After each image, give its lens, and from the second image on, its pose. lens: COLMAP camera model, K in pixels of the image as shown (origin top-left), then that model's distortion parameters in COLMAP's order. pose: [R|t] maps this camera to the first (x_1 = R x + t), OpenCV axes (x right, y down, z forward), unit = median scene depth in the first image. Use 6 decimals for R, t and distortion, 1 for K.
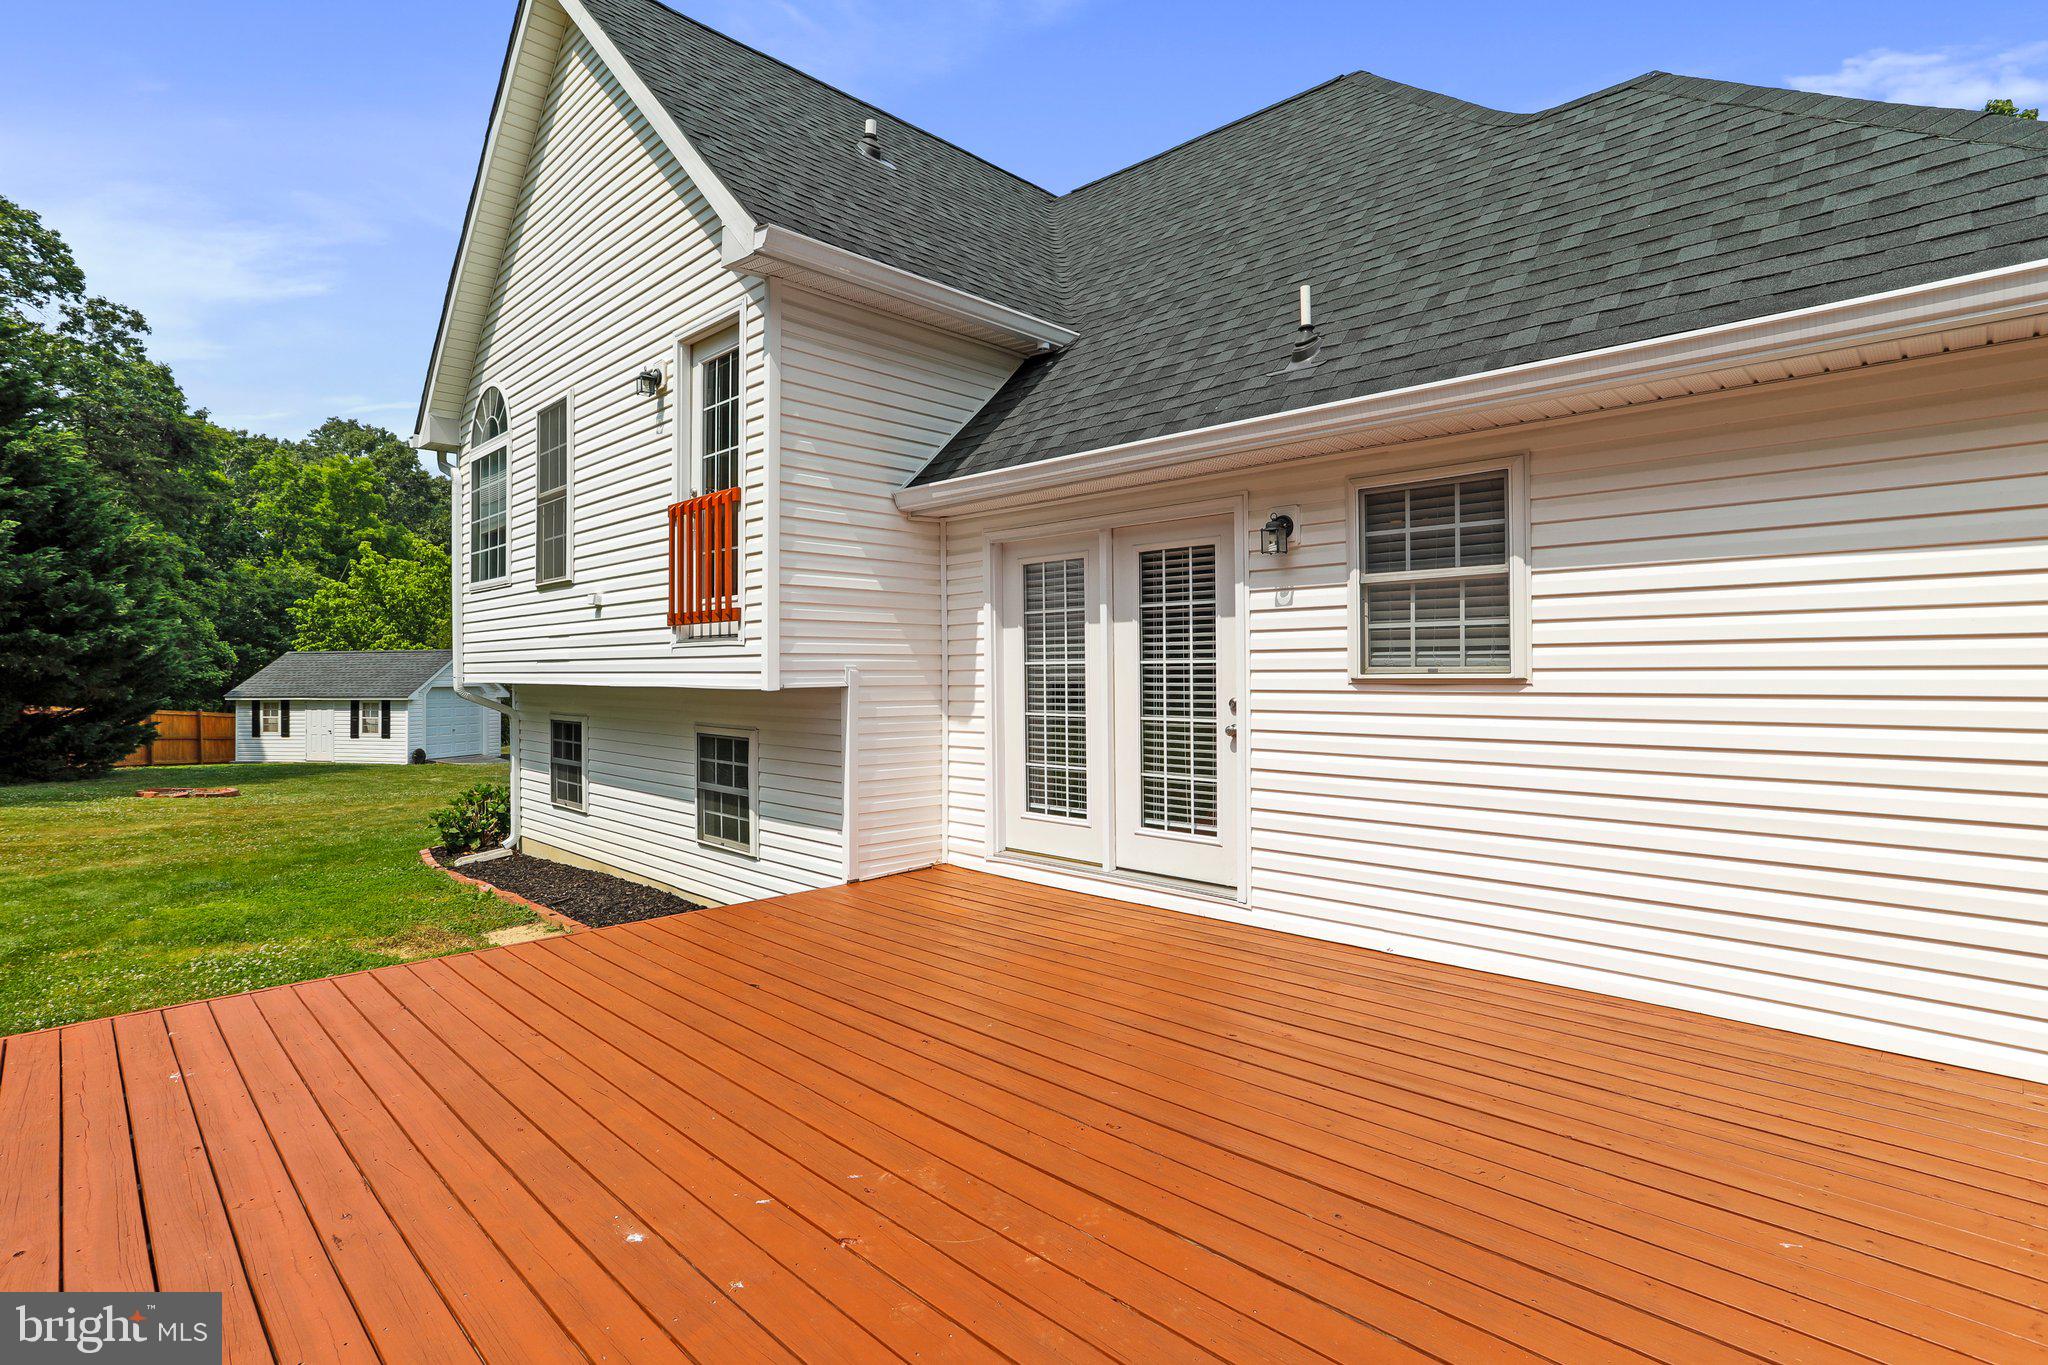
lens RADIAL K [[1004.5, 0, 1013.0], [0, 1004.5, 676.8], [0, 0, 1]] dist [-0.031509, 0.008651]
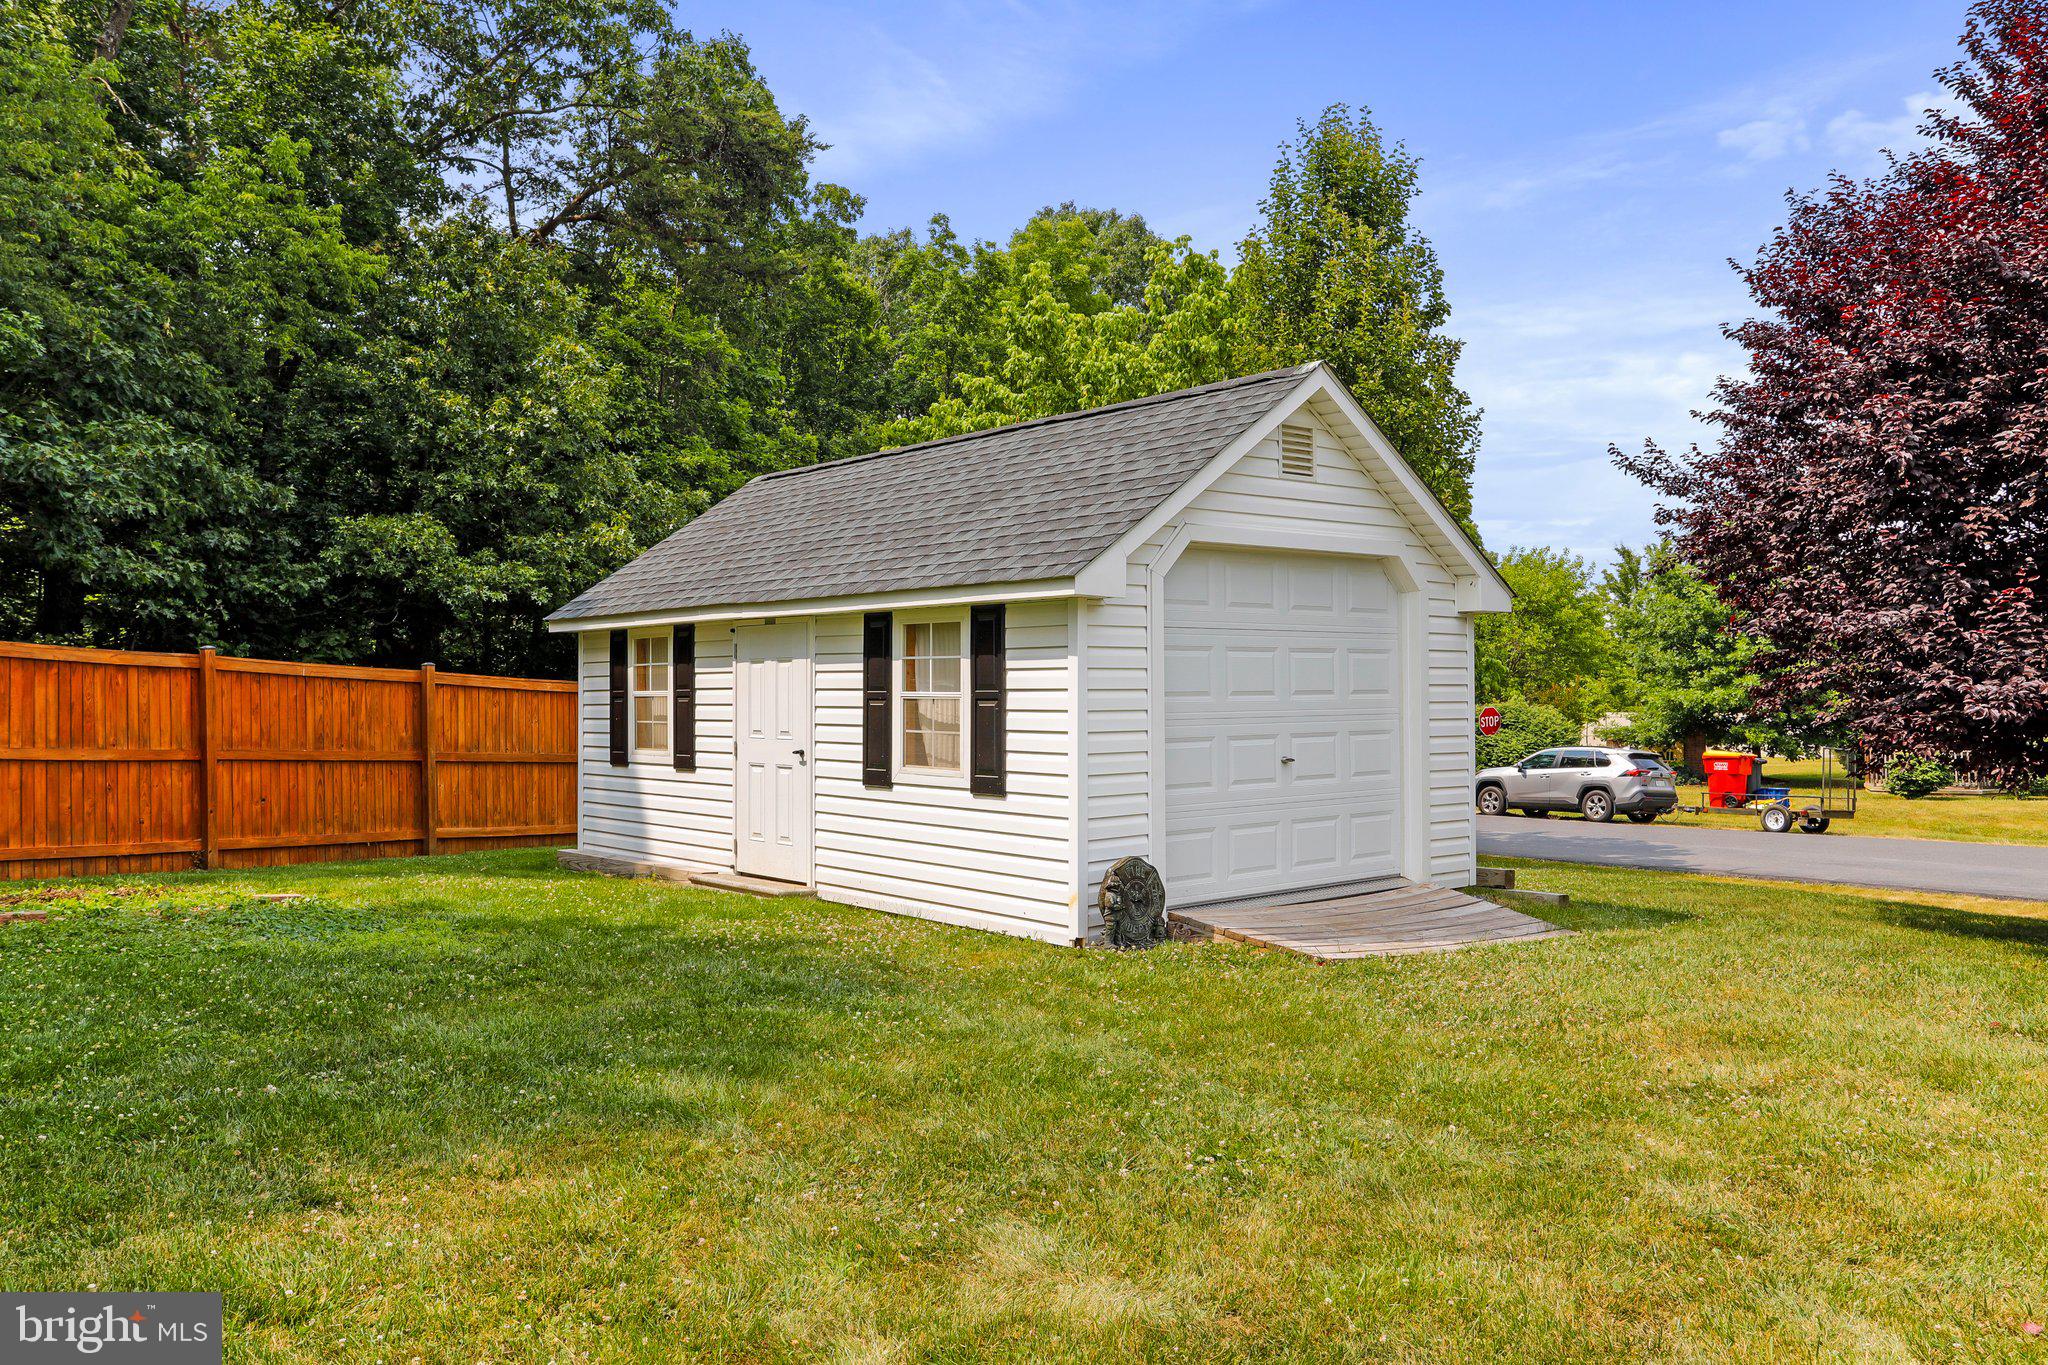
lens RADIAL K [[1585.8, 0, 1024.3], [0, 1585.8, 671.4], [0, 0, 1]] dist [0.019959, -0.008648]
pose [[0.806854, 0.000648, -0.590751, -1.915594], [0.001787, 0.999992, 0.003538, 0.155268], [0.590748, -0.003911, 0.806846, 3.271600]]
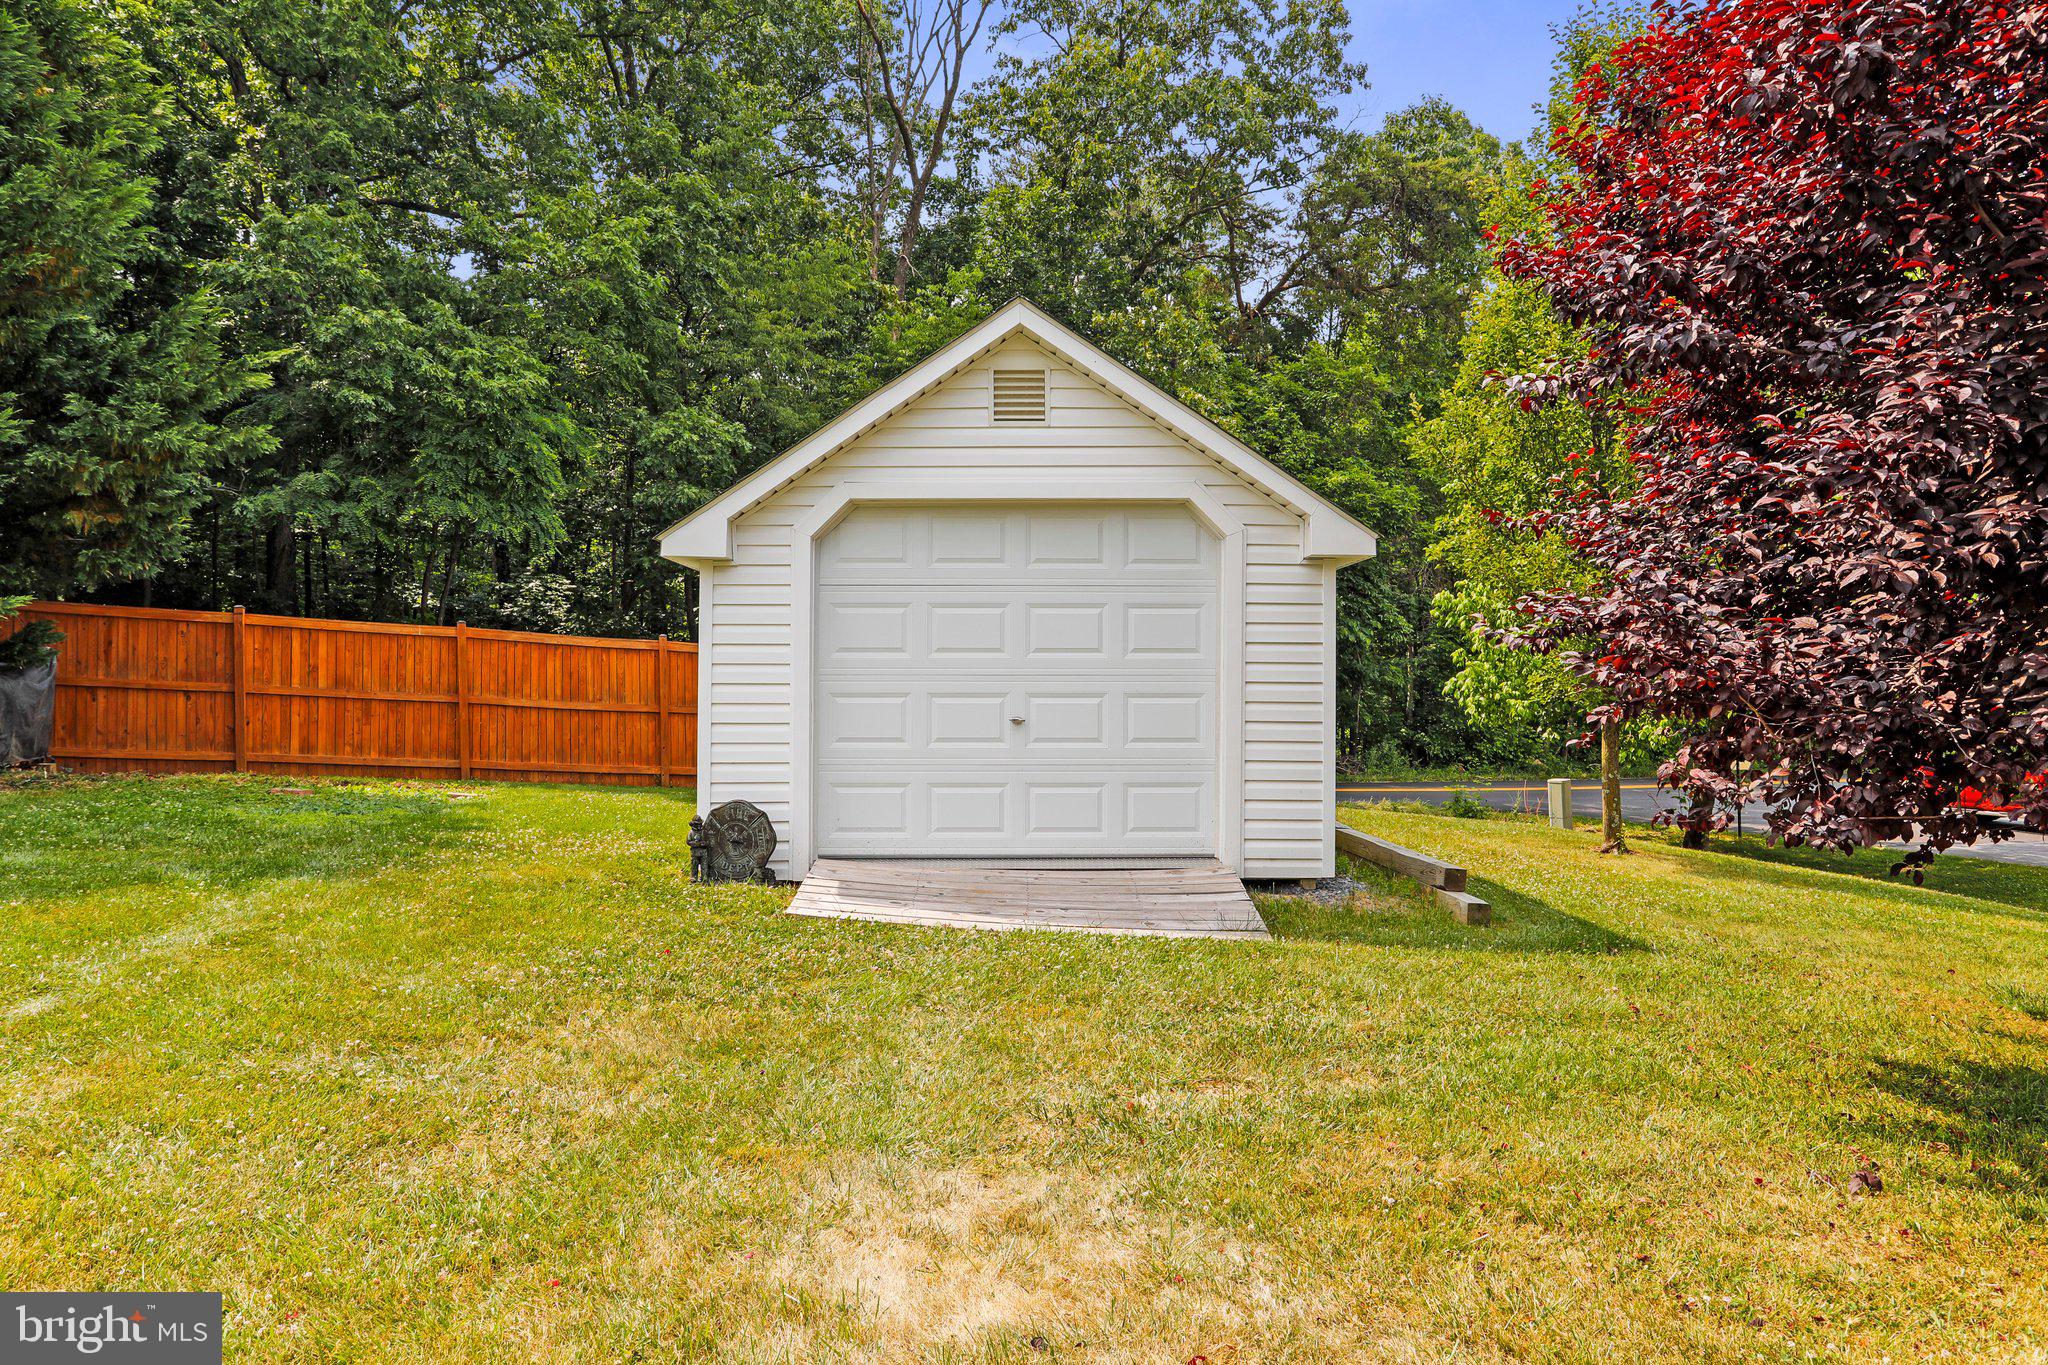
lens RADIAL K [[1301.8, 0, 1023.9], [0, 1301.8, 683.1], [0, 0, 1]] dist [-0.000856, -0.000079]
pose [[0.212672, 0.004369, -0.977114, -1.431891], [0.002898, 0.999983, 0.005102, 0.206945], [0.977119, -0.003917, 0.212655, 4.423409]]
